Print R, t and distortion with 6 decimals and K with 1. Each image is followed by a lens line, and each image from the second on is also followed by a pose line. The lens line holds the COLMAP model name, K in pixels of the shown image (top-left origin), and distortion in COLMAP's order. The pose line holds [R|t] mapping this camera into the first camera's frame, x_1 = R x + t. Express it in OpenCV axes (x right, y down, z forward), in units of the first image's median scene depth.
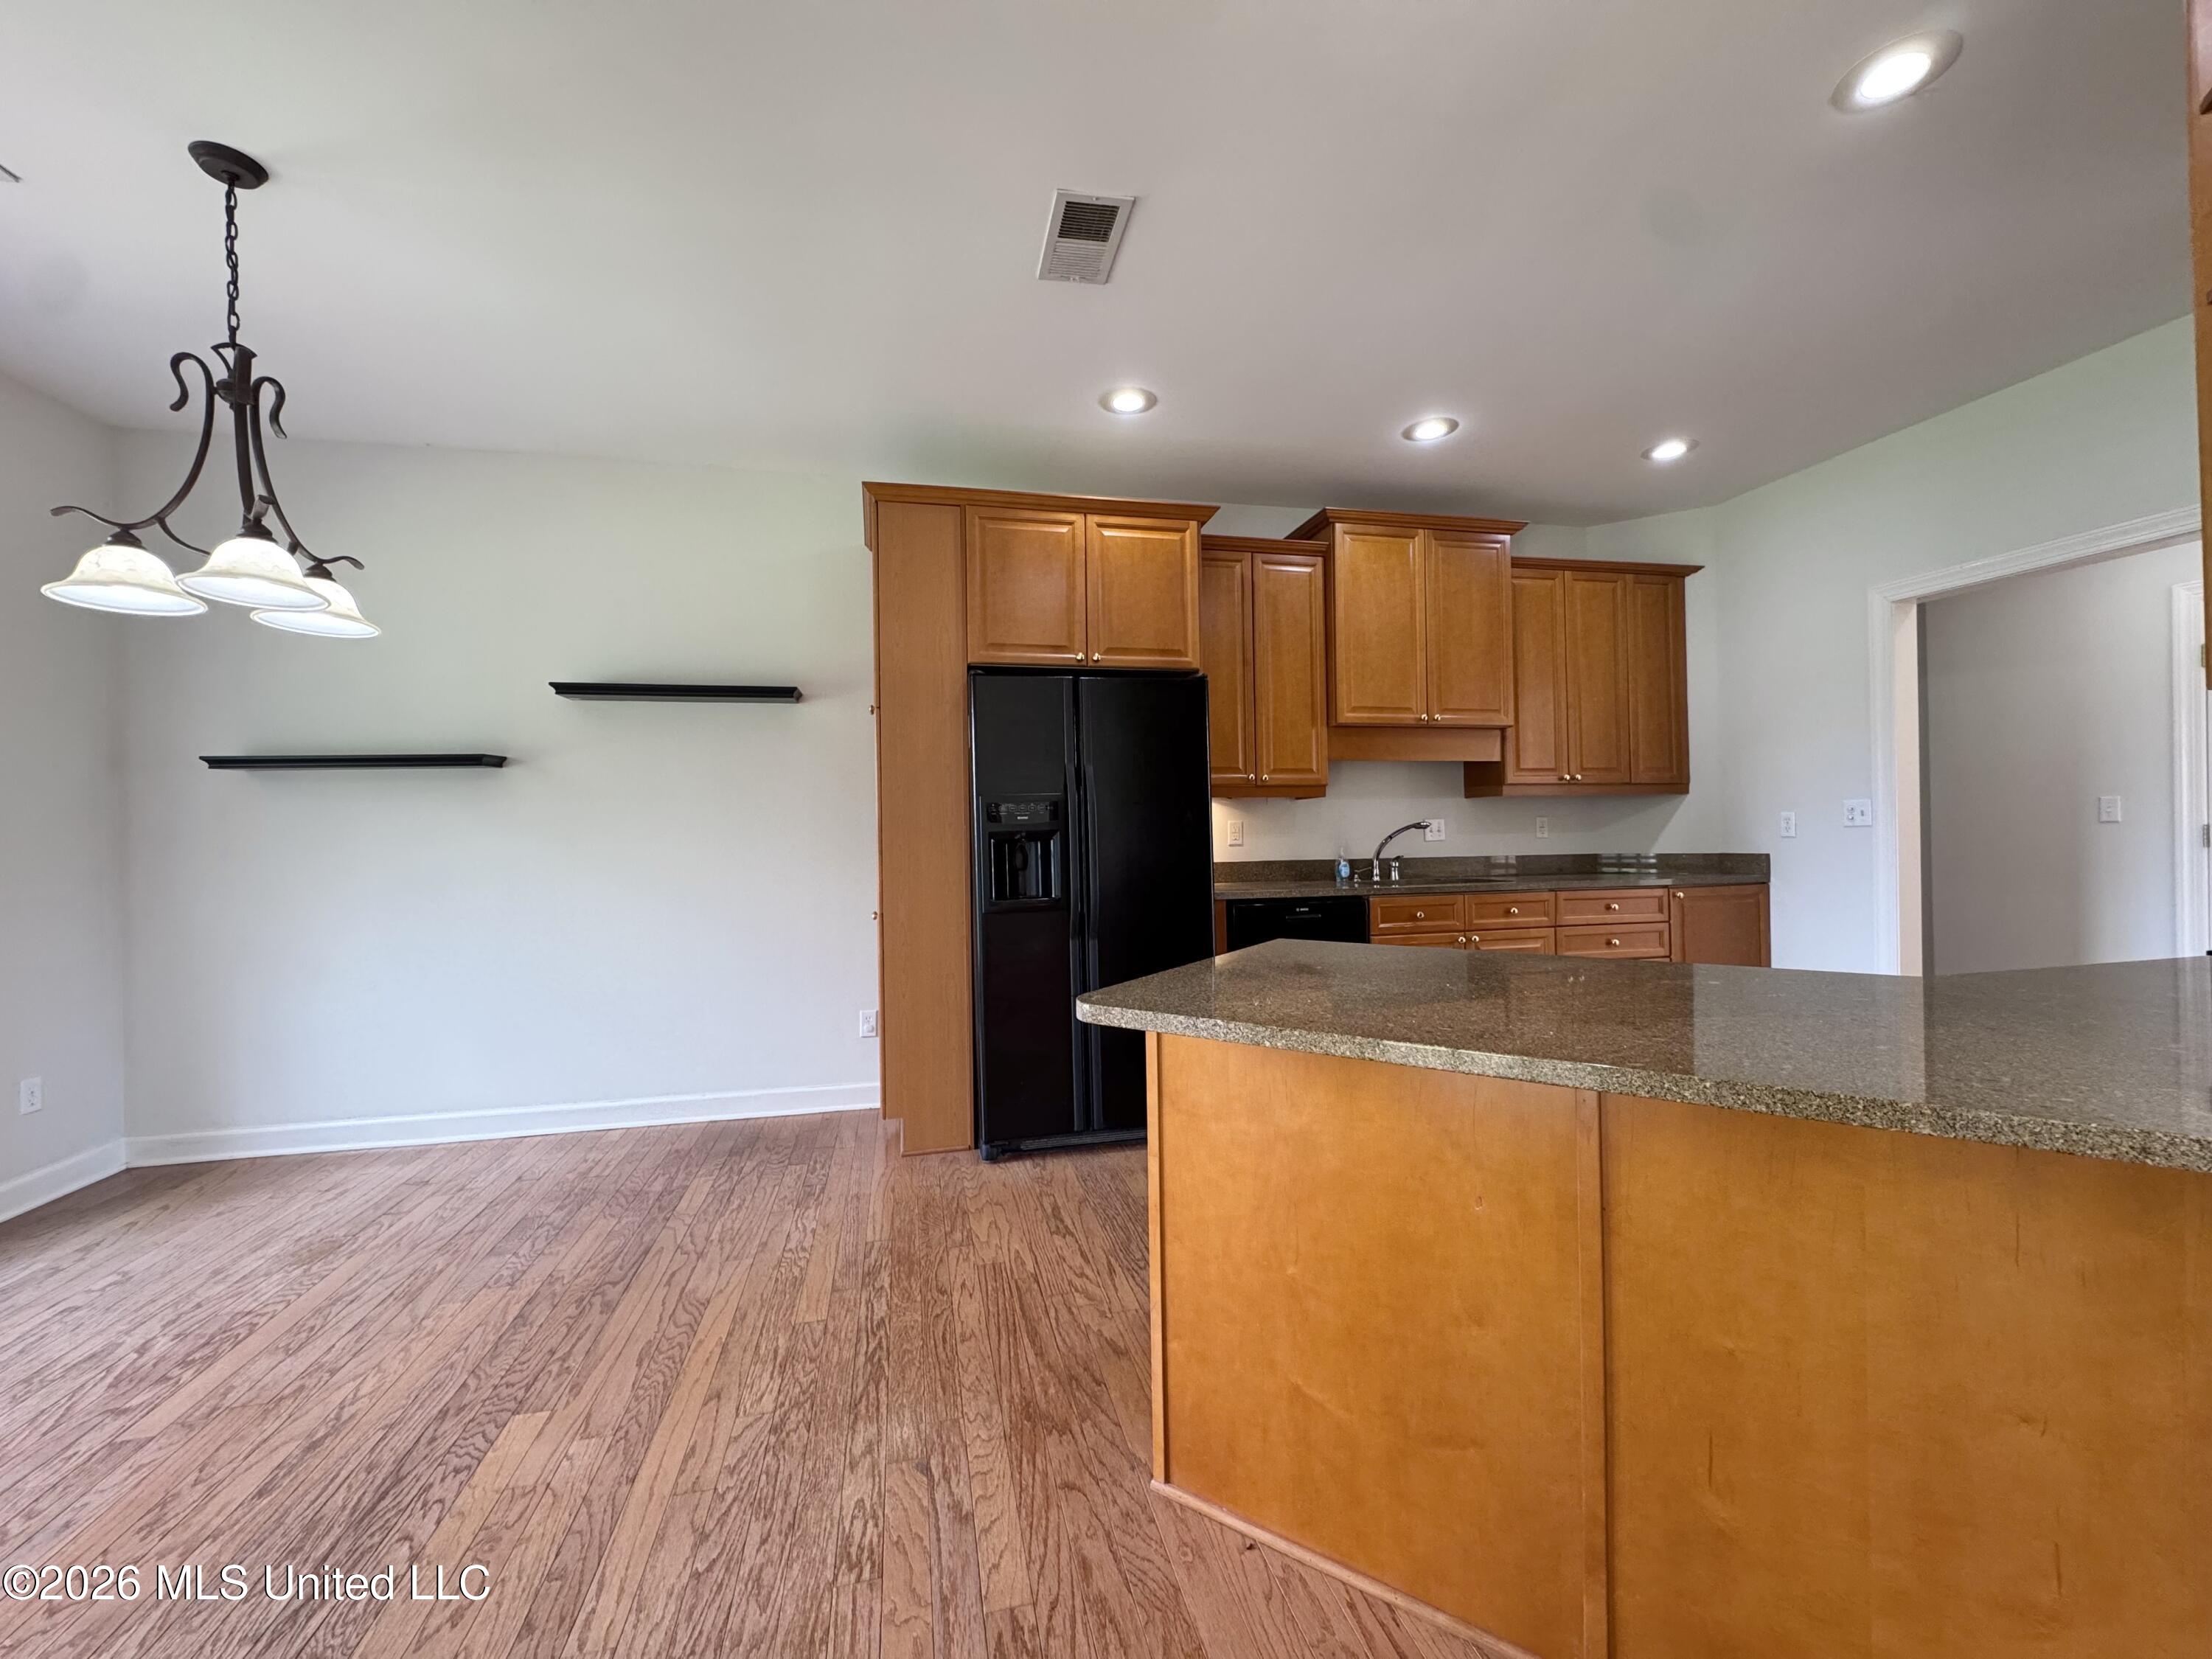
lens RADIAL K [[880.1, 0, 1102.8], [0, 880.1, 827.6], [0, 0, 1]] dist [-0.002107, -0.000319]
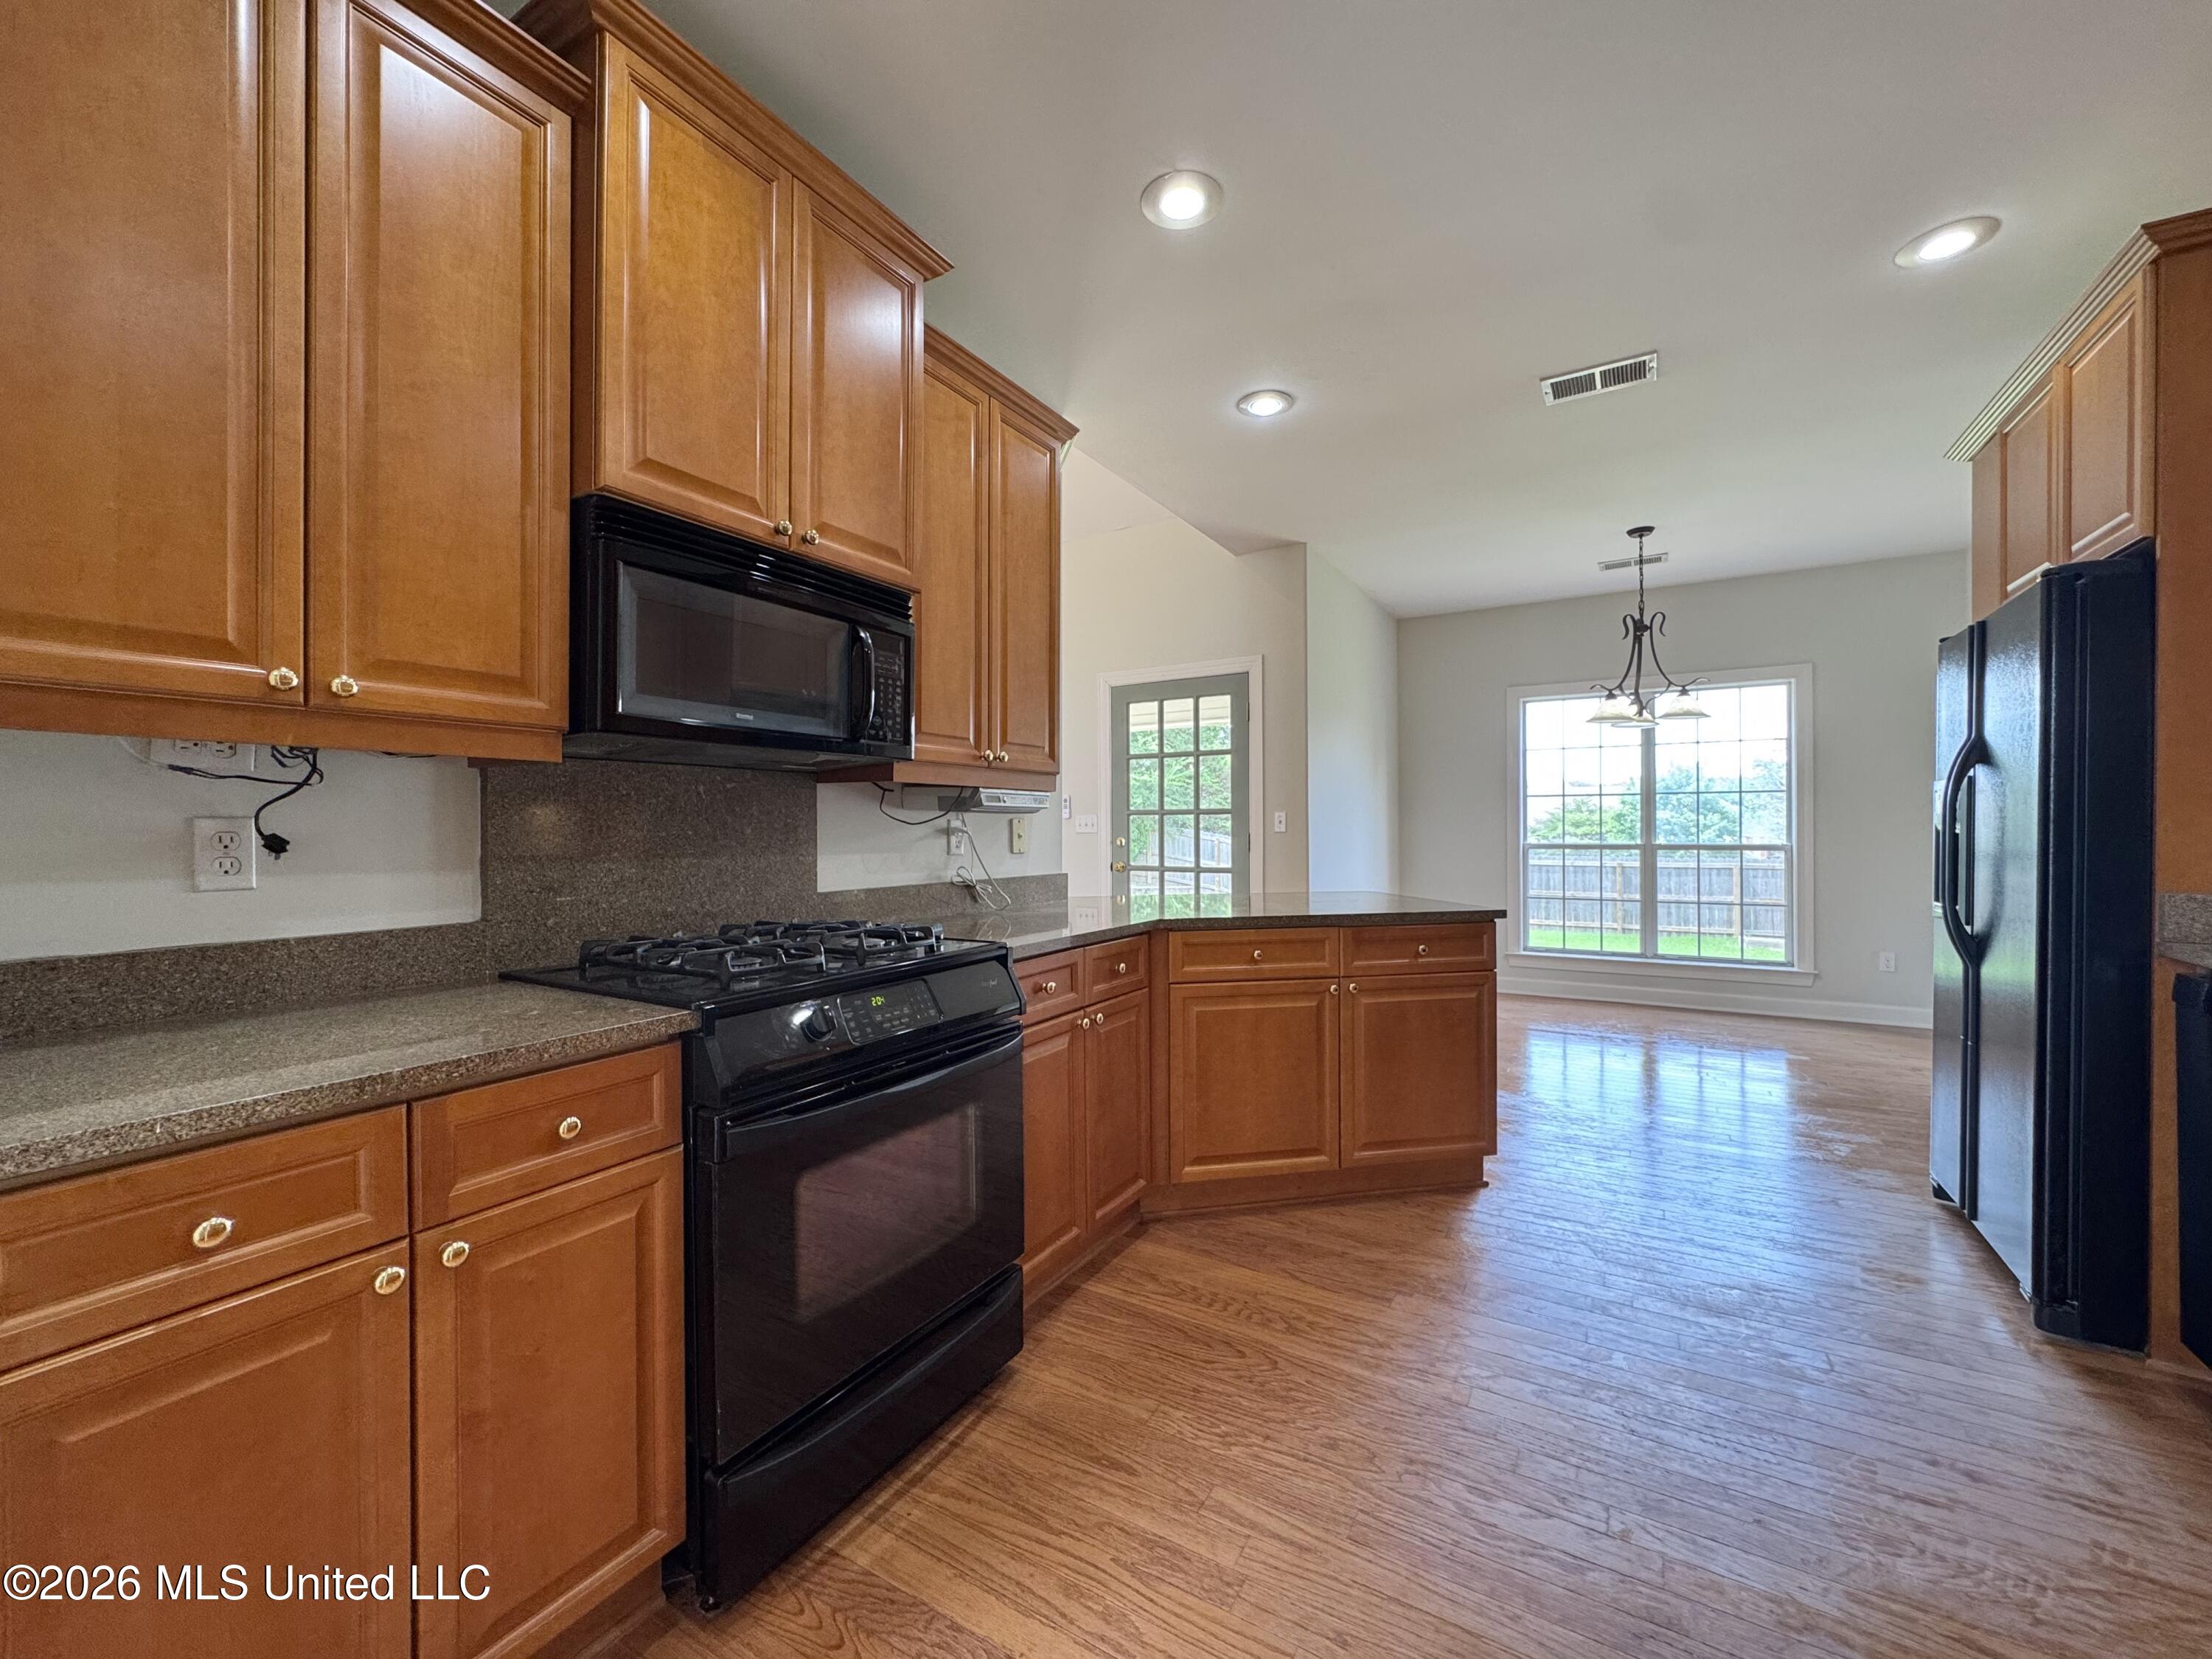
lens RADIAL K [[884.1, 0, 1101.7], [0, 884.1, 826.3], [0, 0, 1]] dist [-0.002815, 0.000121]
pose [[-0.693352, 0.020548, -0.720306, 1.325543], [0.018049, 0.999775, 0.011146, -0.020797], [0.720373, -0.005273, -0.693567, 1.247118]]
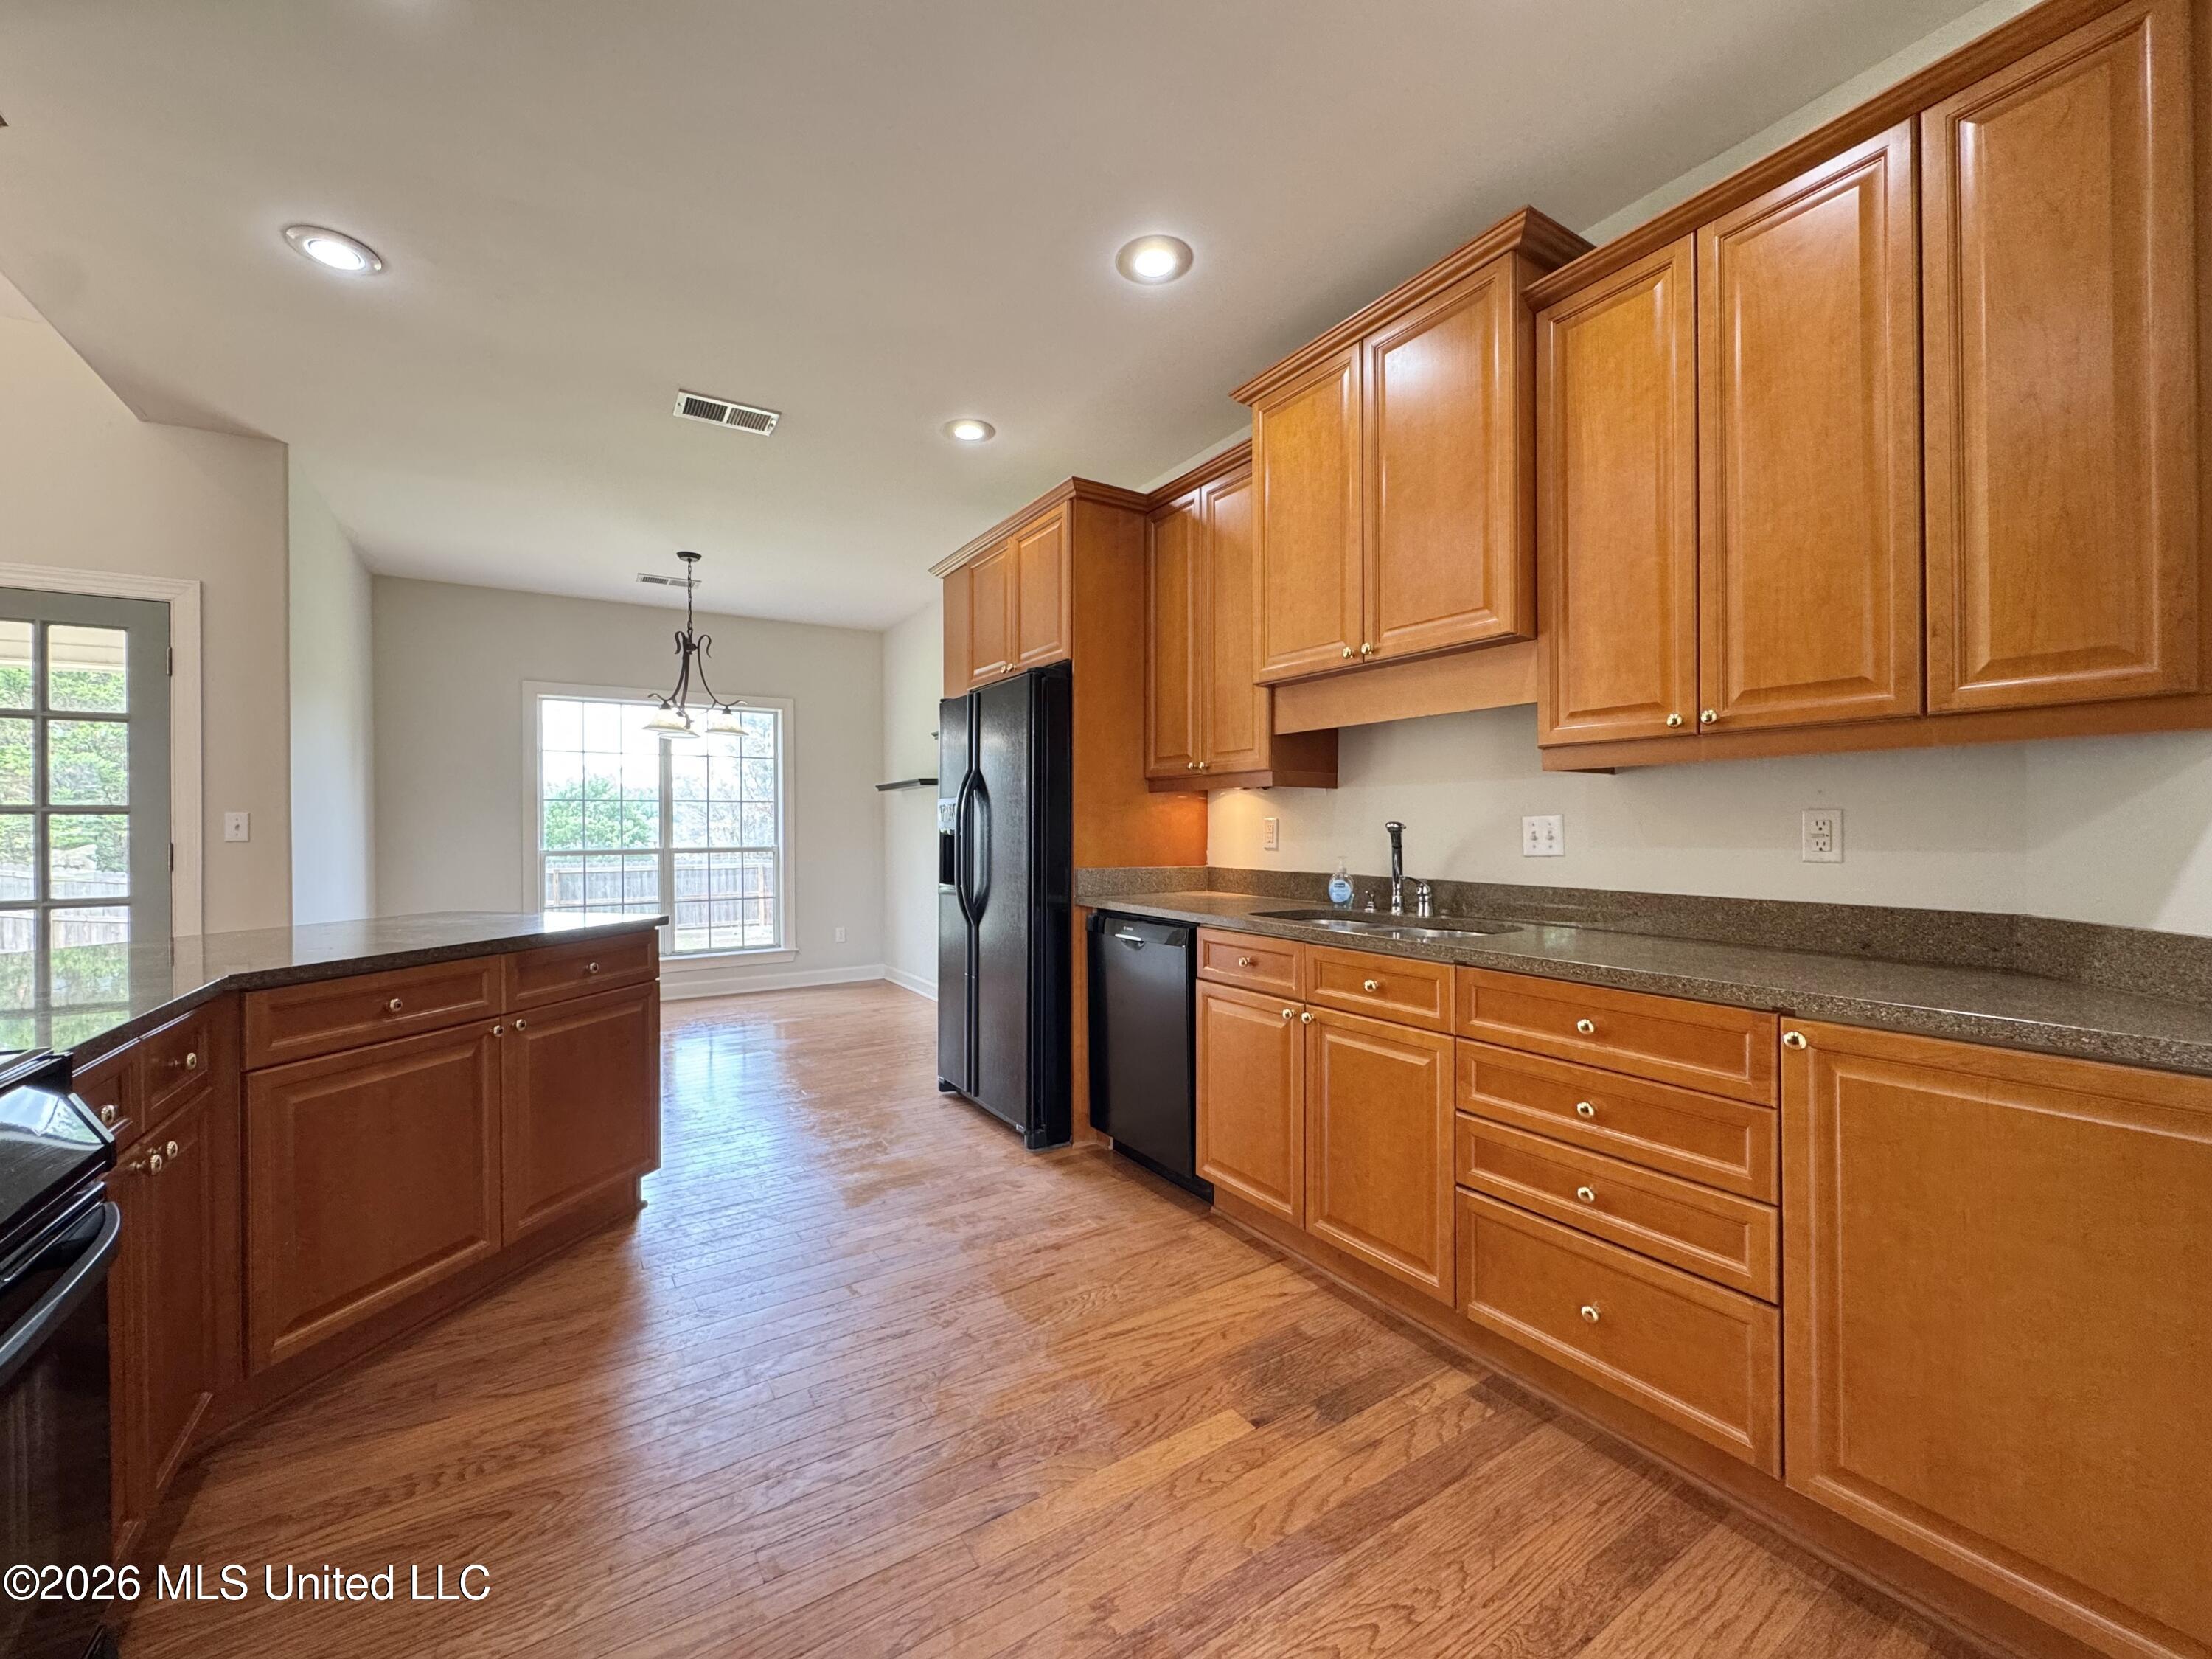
lens RADIAL K [[884.1, 0, 1101.7], [0, 884.1, 826.3], [0, 0, 1]] dist [-0.002815, 0.000121]
pose [[0.340749, 0.014679, -0.940040, 1.383844], [0.001941, 0.999865, 0.016317, -0.021729], [0.940152, -0.007385, 0.340674, 0.973869]]
